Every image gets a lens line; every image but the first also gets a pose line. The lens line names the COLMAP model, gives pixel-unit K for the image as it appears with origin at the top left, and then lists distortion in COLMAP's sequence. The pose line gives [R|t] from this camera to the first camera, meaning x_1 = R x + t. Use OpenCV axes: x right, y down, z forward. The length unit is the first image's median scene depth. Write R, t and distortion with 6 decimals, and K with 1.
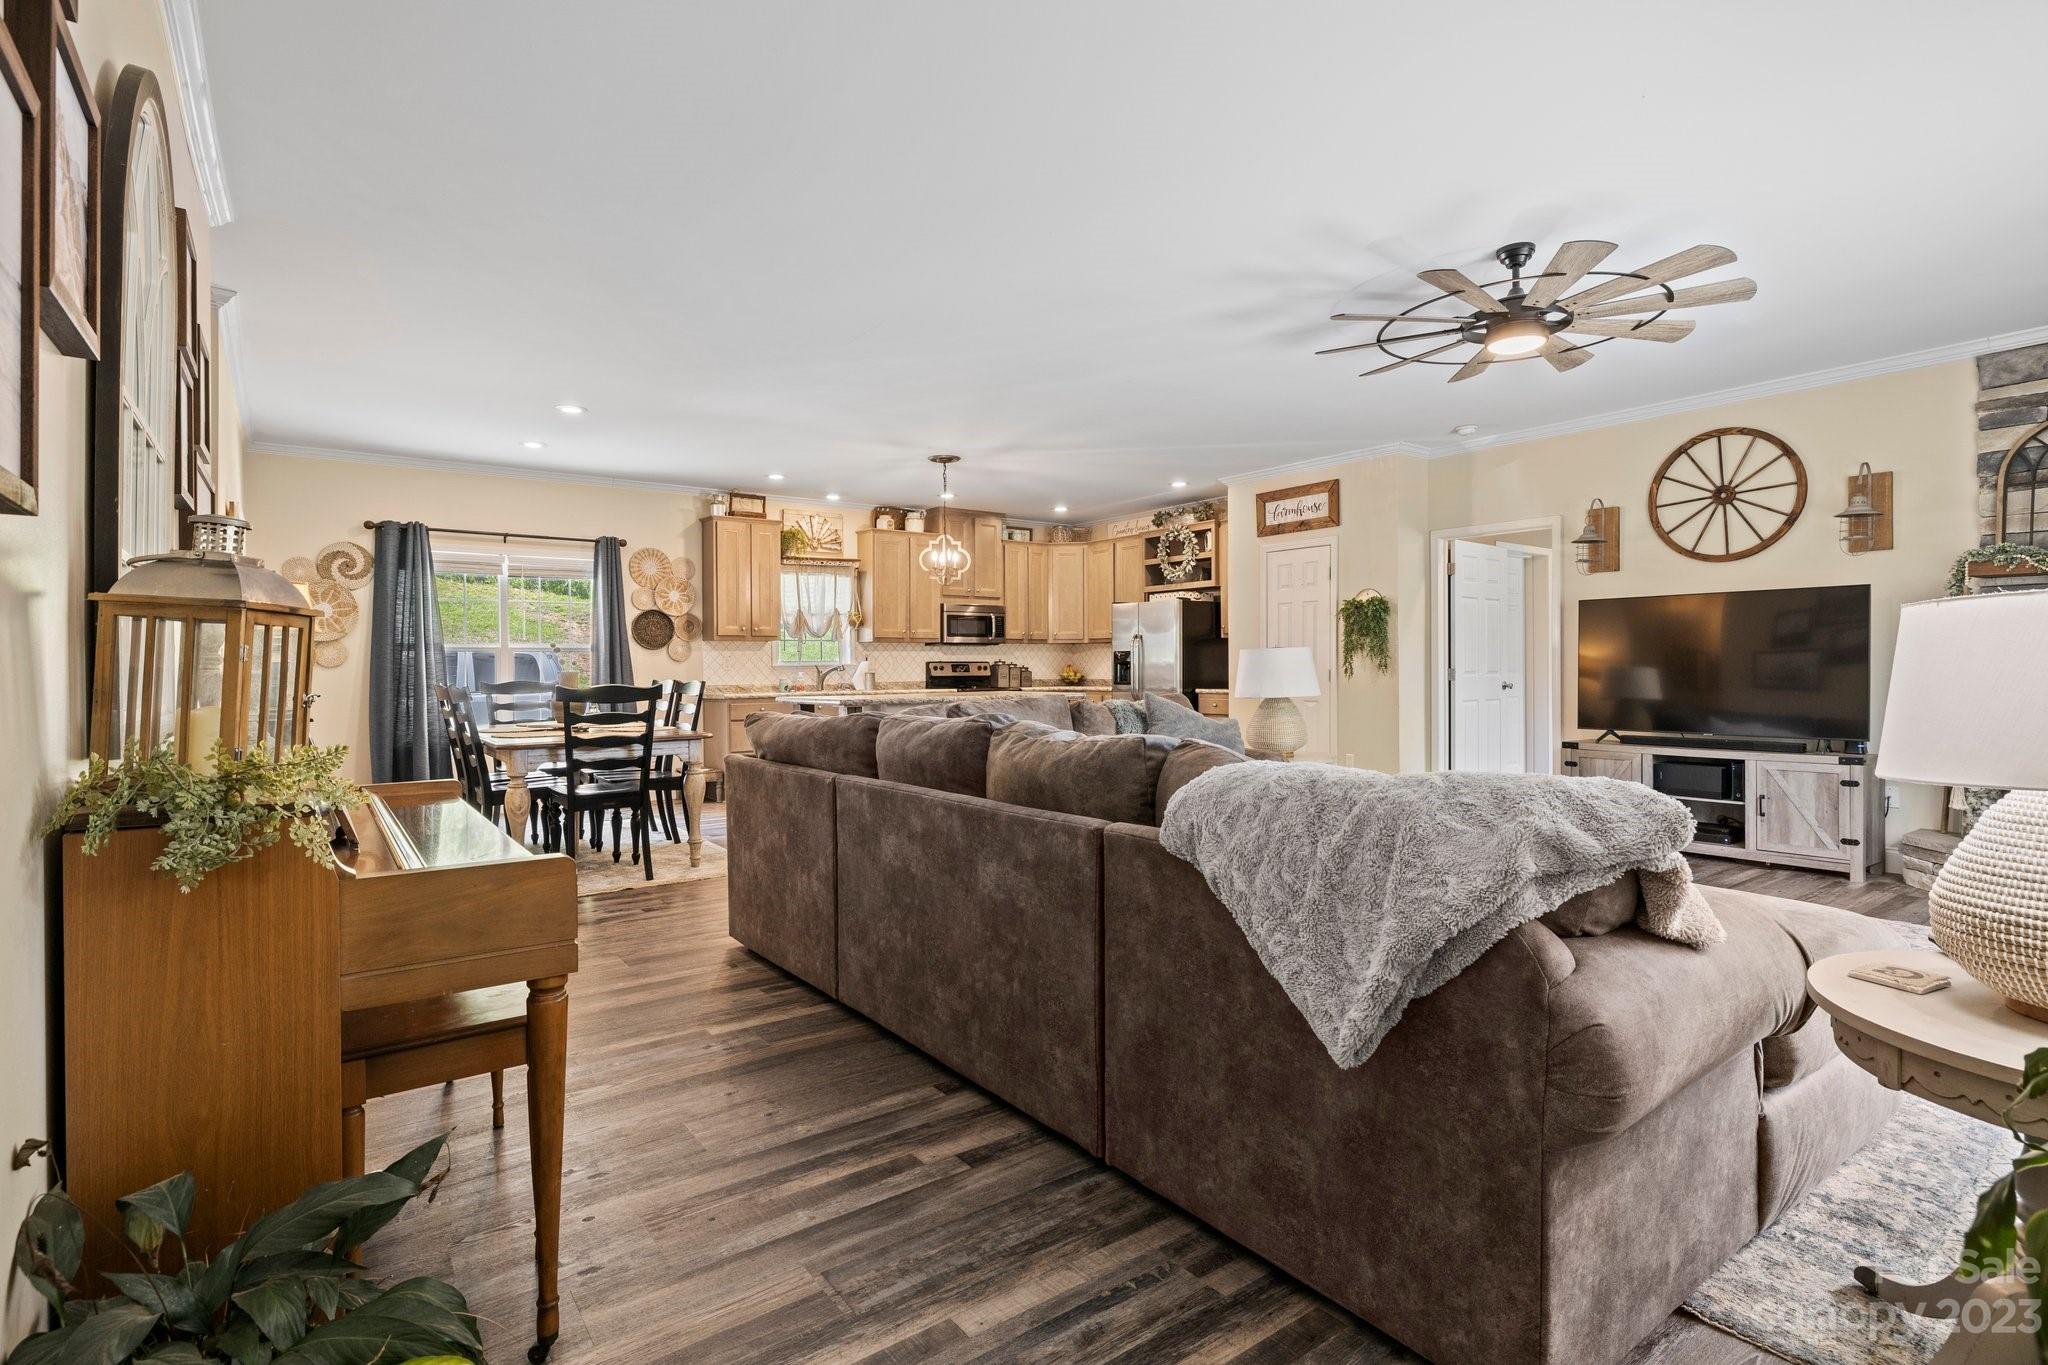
lens RADIAL K [[975.1, 0, 1014.0], [0, 975.1, 671.7], [0, 0, 1]] dist [-0.006346, 0.002631]
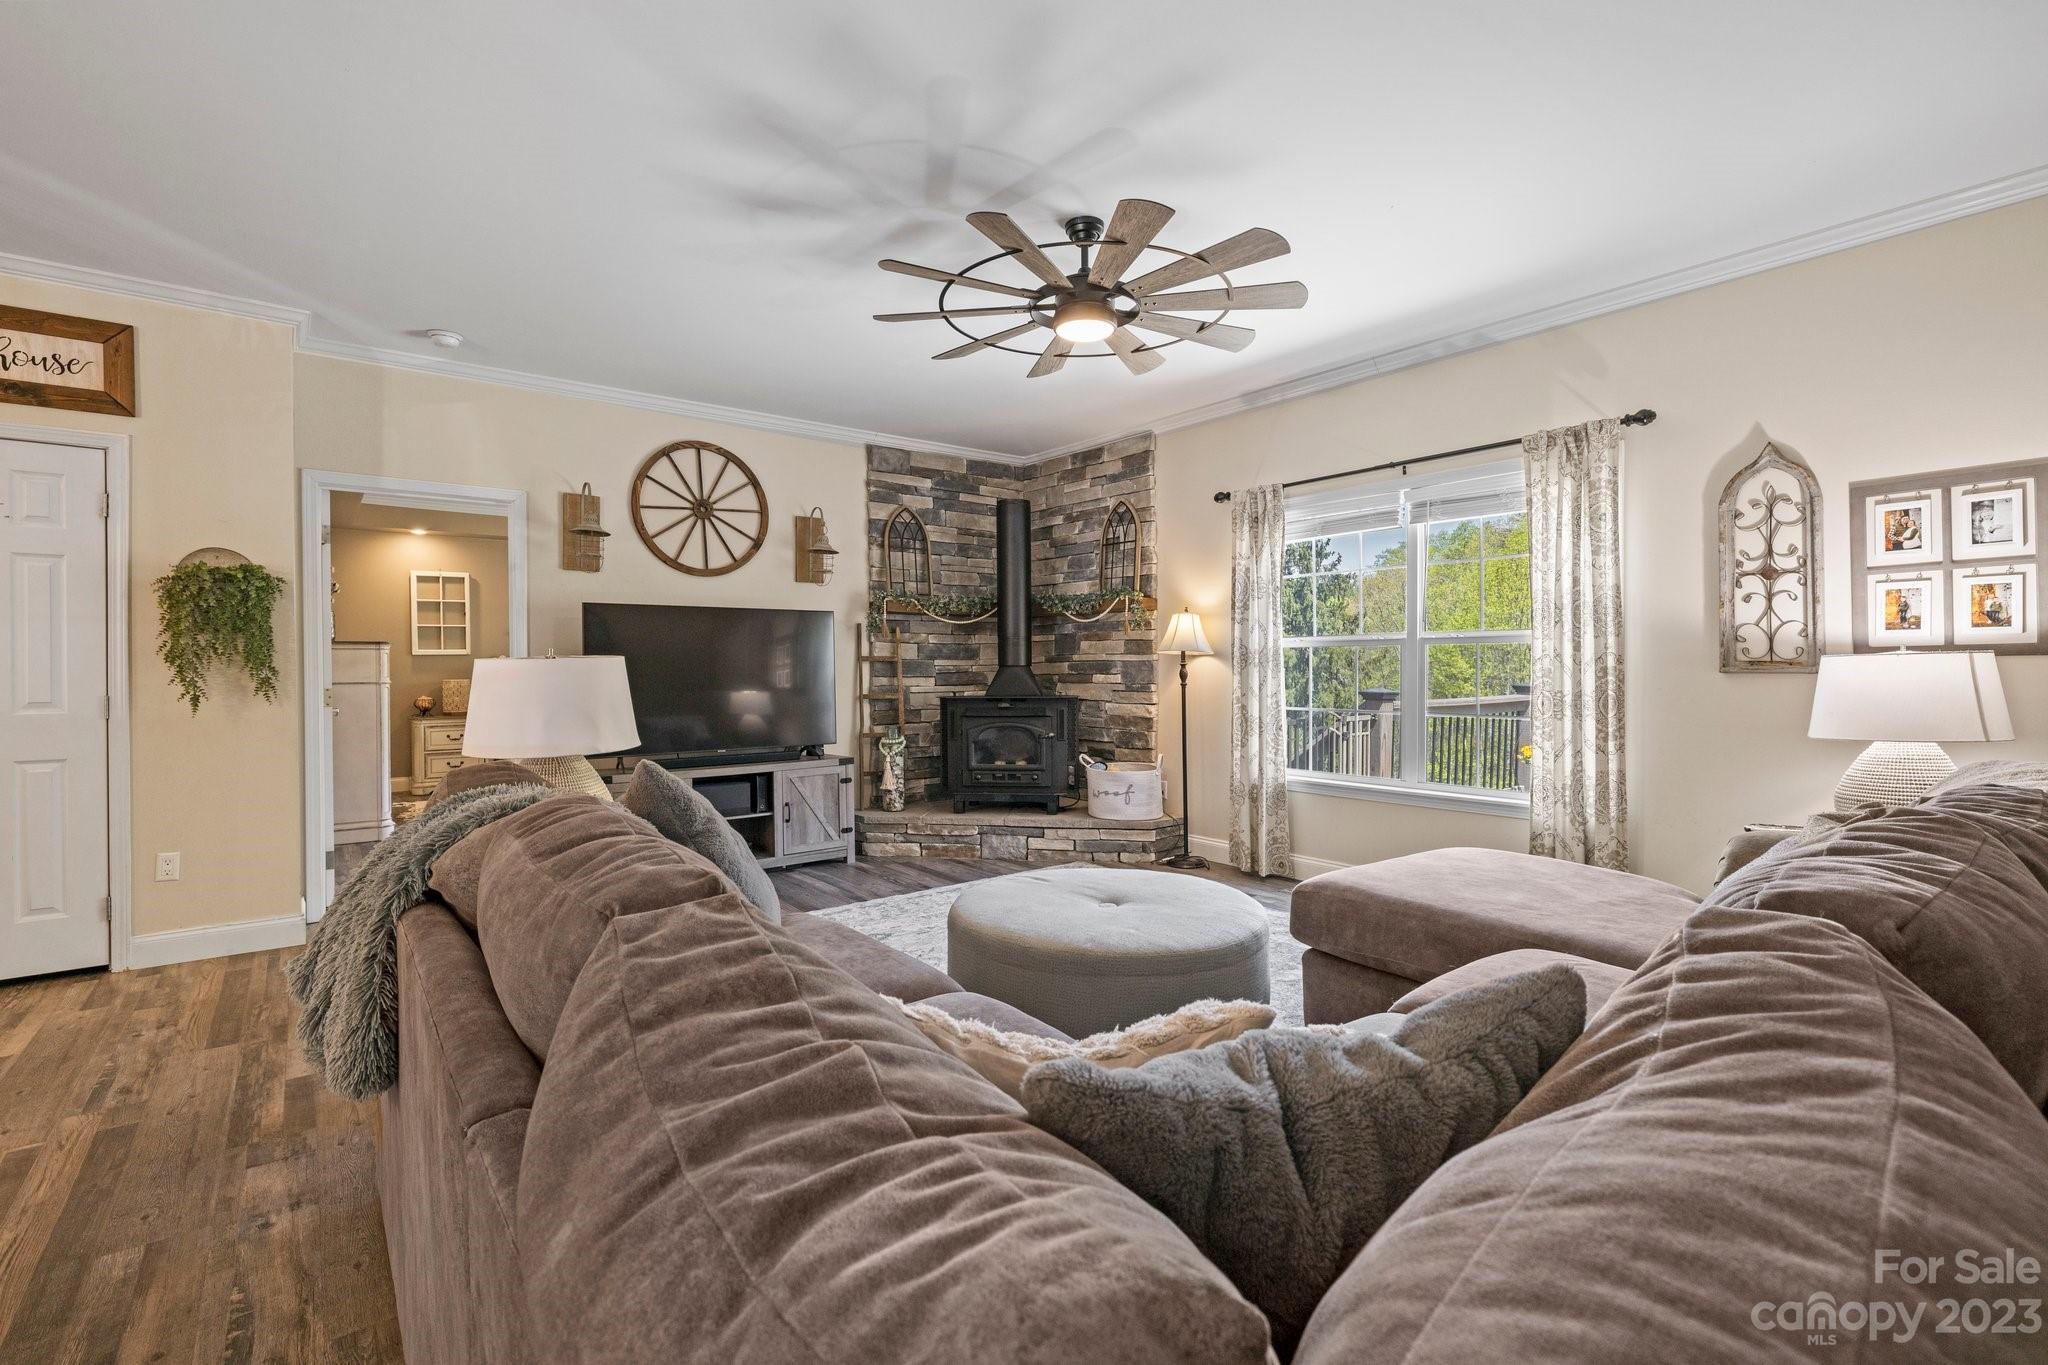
lens RADIAL K [[919.1, 0, 1024.6], [0, 919.1, 672.8], [0, 0, 1]] dist [-0.006410, 0.001339]
pose [[-0.036361, -0.001826, 0.999337, -0.161651], [0.010341, 0.999944, 0.002203, -0.009663], [-0.999285, 0.010414, -0.036340, 0.521905]]
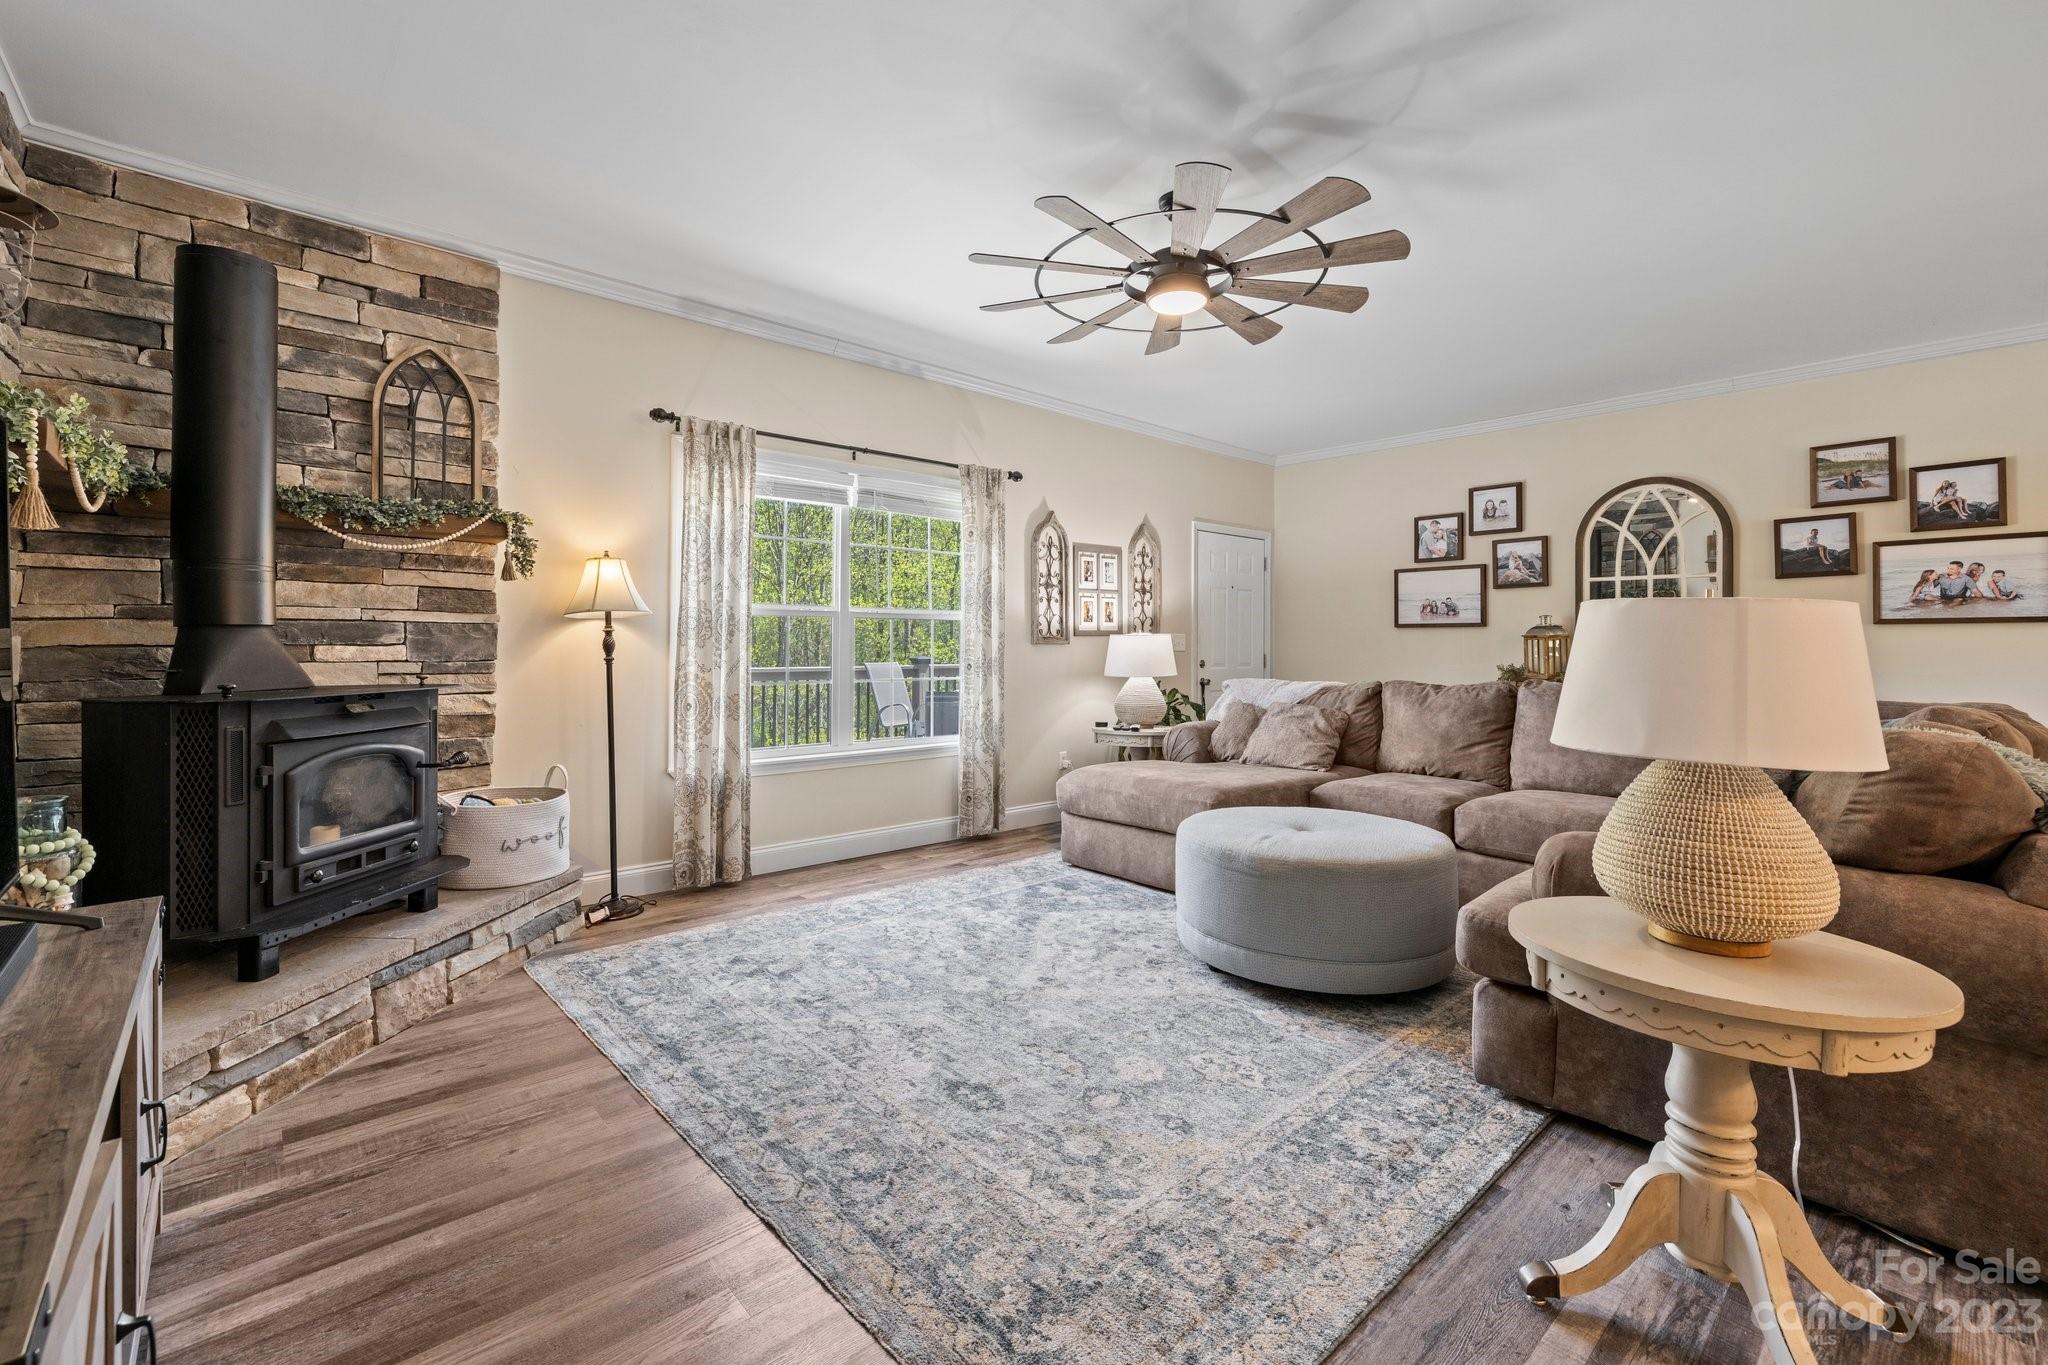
lens RADIAL K [[875.9, 0, 1013.9], [0, 875.9, 635.5], [0, 0, 1]] dist [0.001284, -0.000252]
pose [[-0.995641, -0.000135, -0.093263, 0.357678], [0.000342, 0.999987, -0.005098, -0.008284], [0.093262, -0.005107, -0.995628, 0.866008]]
